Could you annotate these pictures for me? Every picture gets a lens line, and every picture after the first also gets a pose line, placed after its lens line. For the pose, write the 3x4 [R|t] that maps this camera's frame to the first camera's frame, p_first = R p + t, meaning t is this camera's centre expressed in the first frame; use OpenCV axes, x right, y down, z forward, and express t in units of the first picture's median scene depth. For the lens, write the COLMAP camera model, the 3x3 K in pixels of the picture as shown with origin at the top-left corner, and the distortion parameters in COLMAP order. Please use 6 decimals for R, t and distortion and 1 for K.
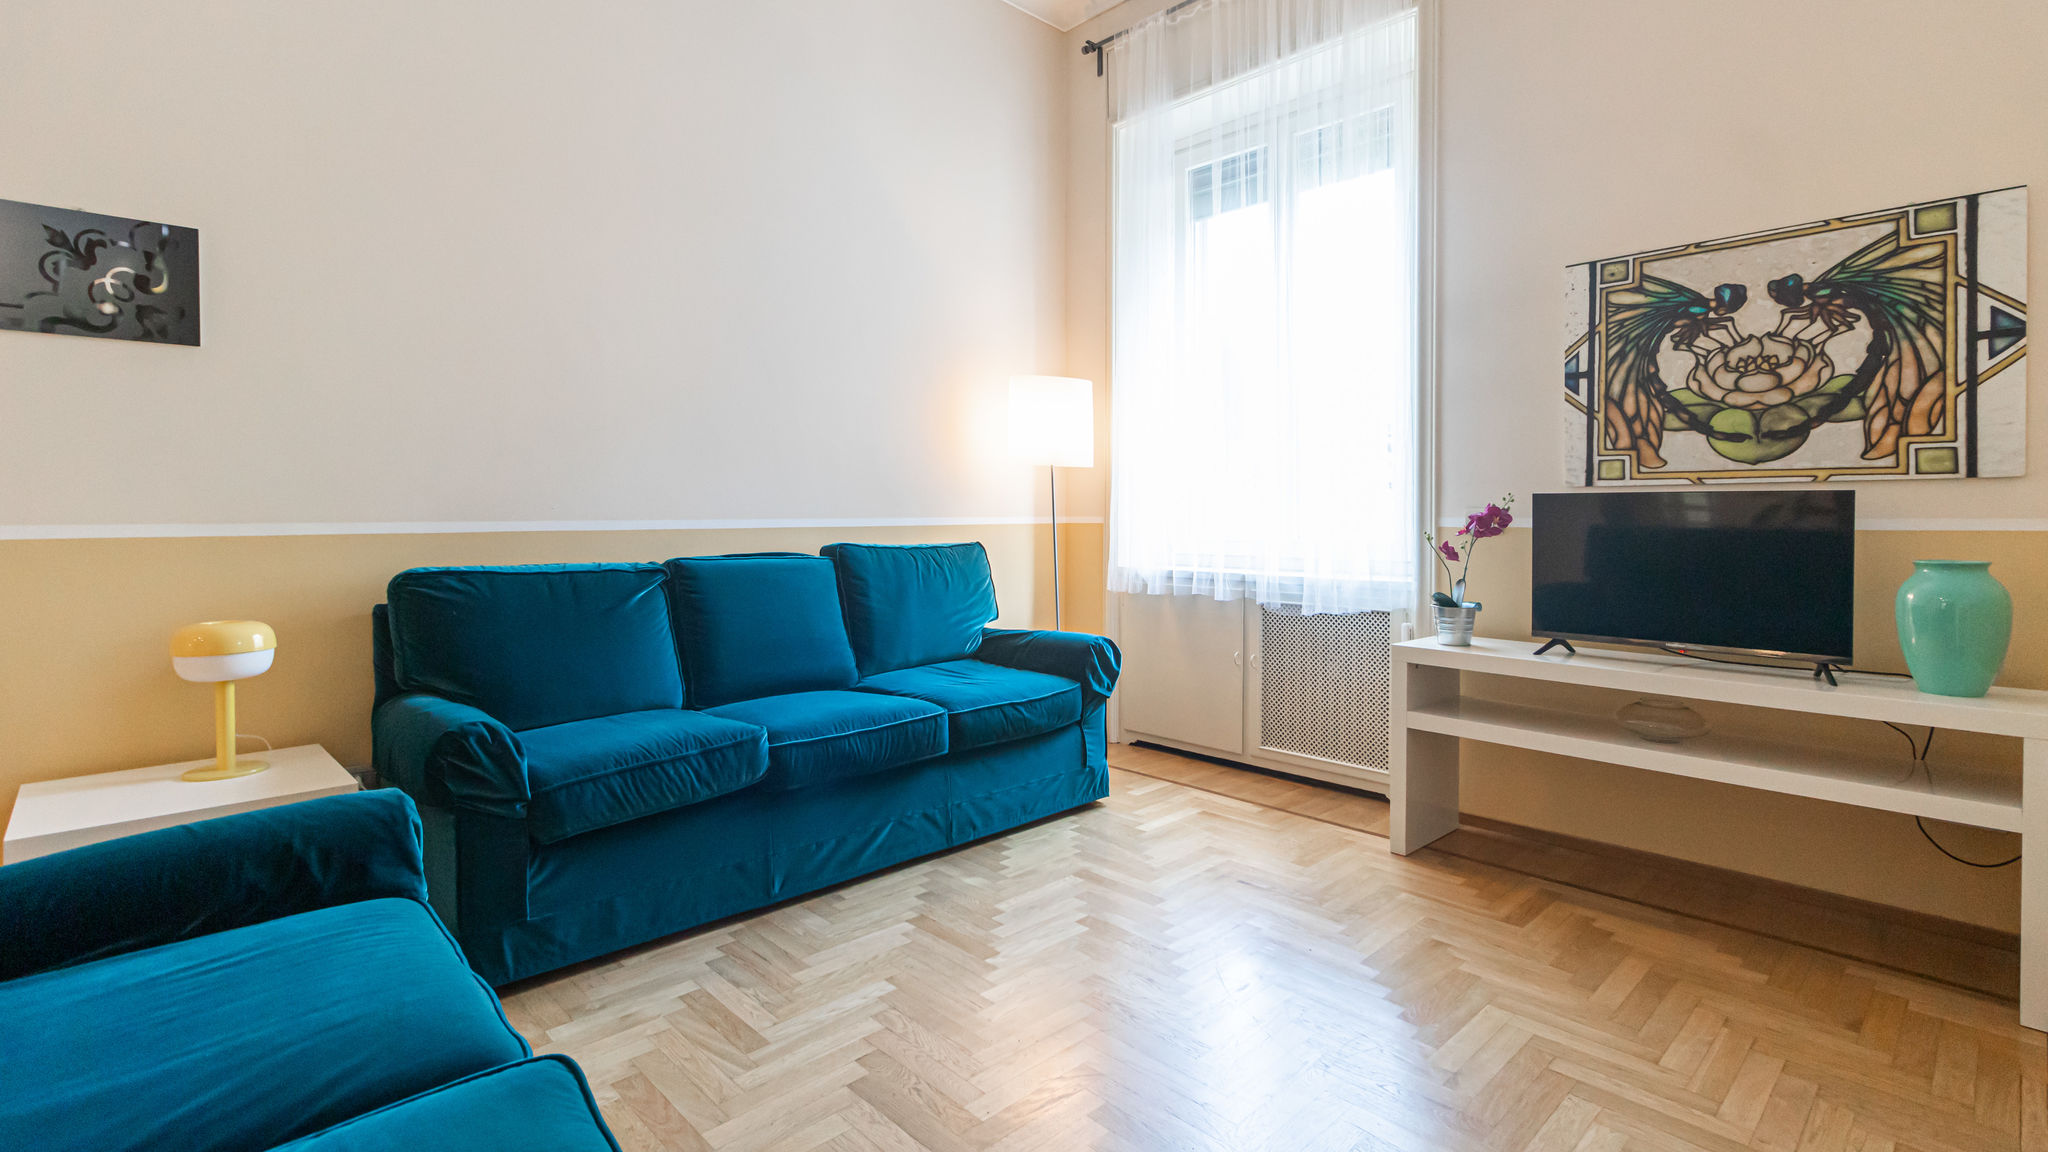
lens RADIAL K [[934.8, 0, 1076.0], [0, 934.8, 510.3], [0, 0, 1]] dist [0.004310, -0.000028]
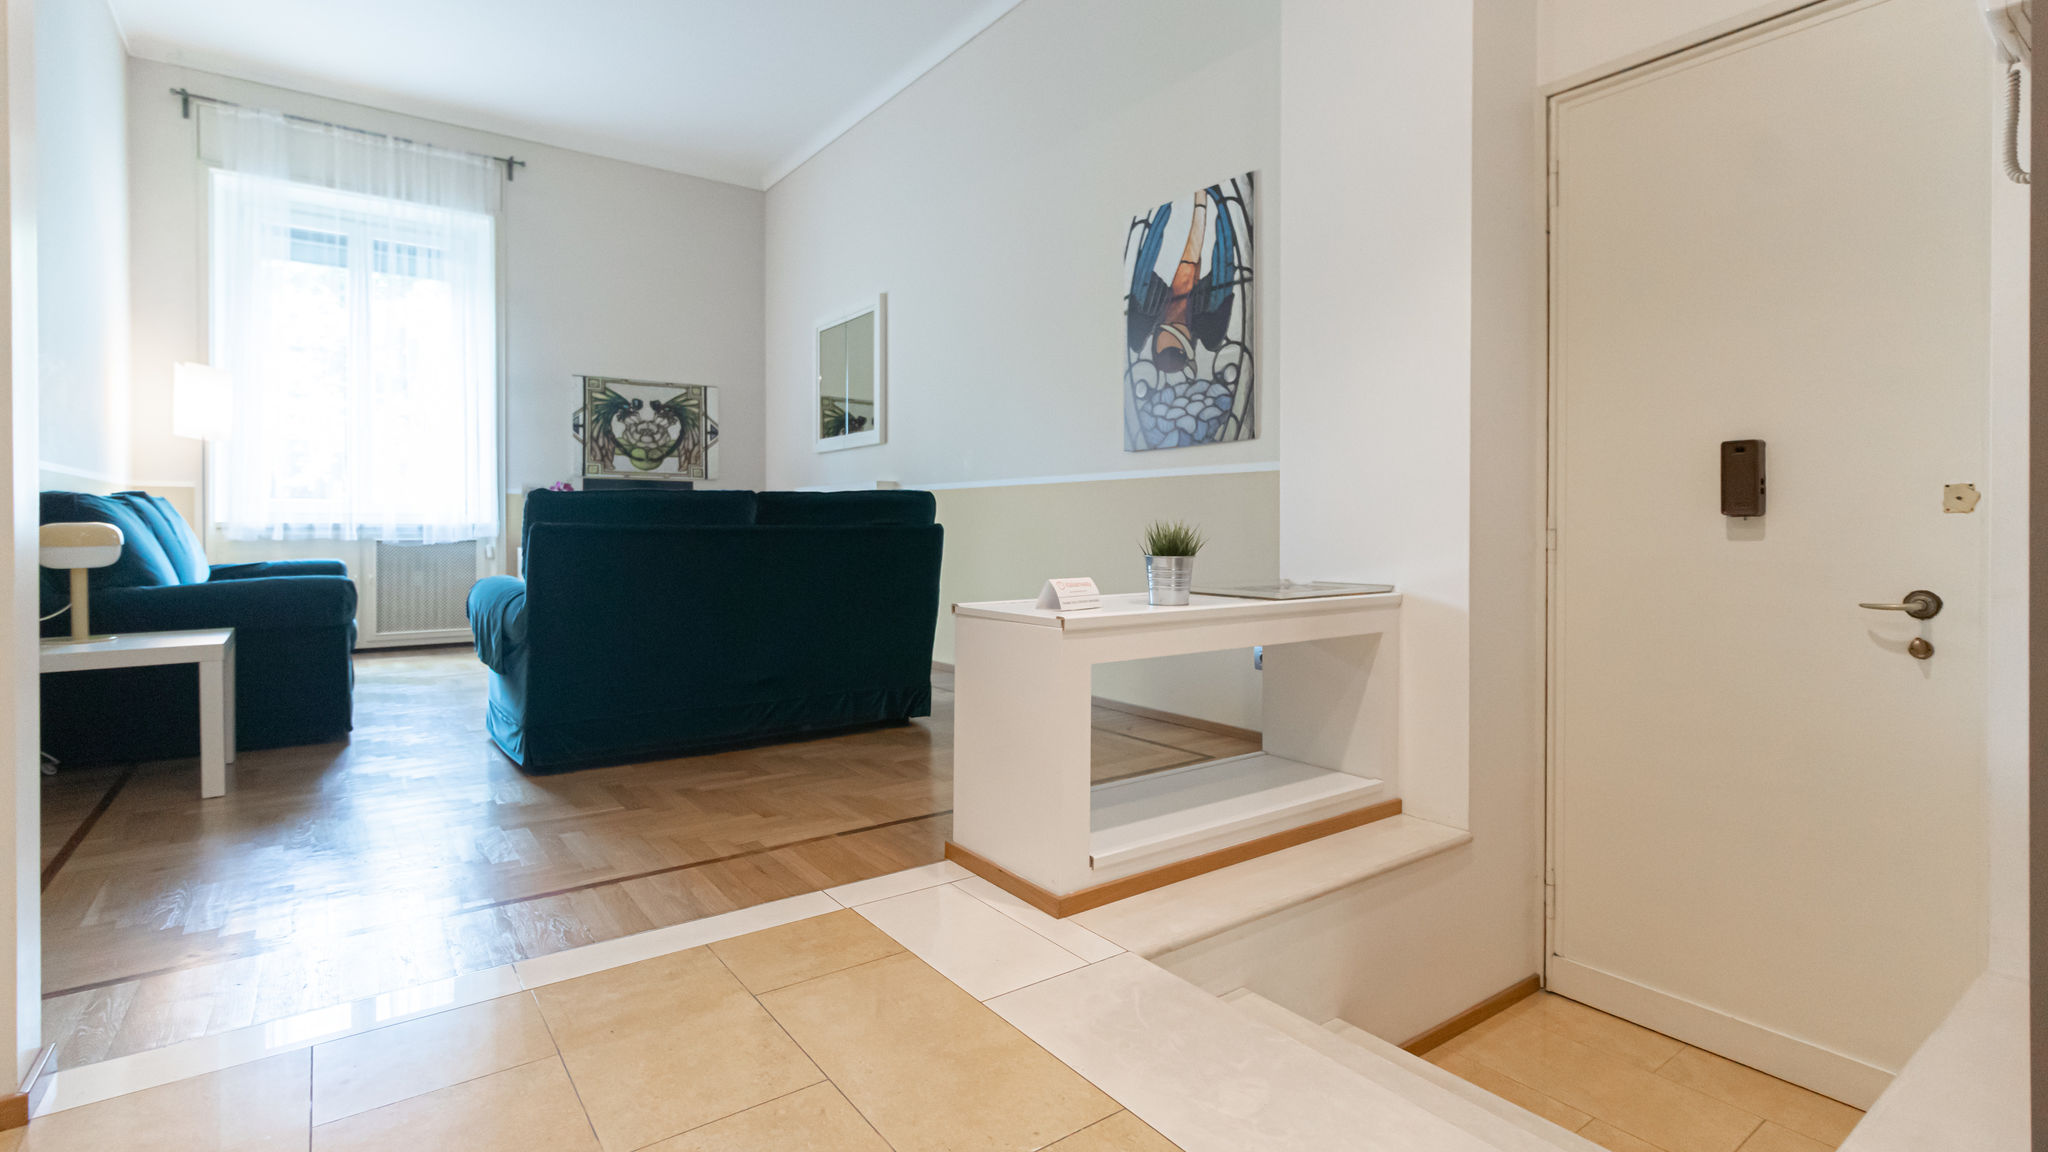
lens RADIAL K [[934.8, 0, 1022.1], [0, 934.8, 557.0], [0, 0, 1]] dist [0.004310, -0.000028]
pose [[0.151011, -0.029582, 0.988089, -1.632206], [0.001782, 0.999559, 0.029653, 0.111768], [-0.988530, -0.002717, 0.150997, -0.409090]]
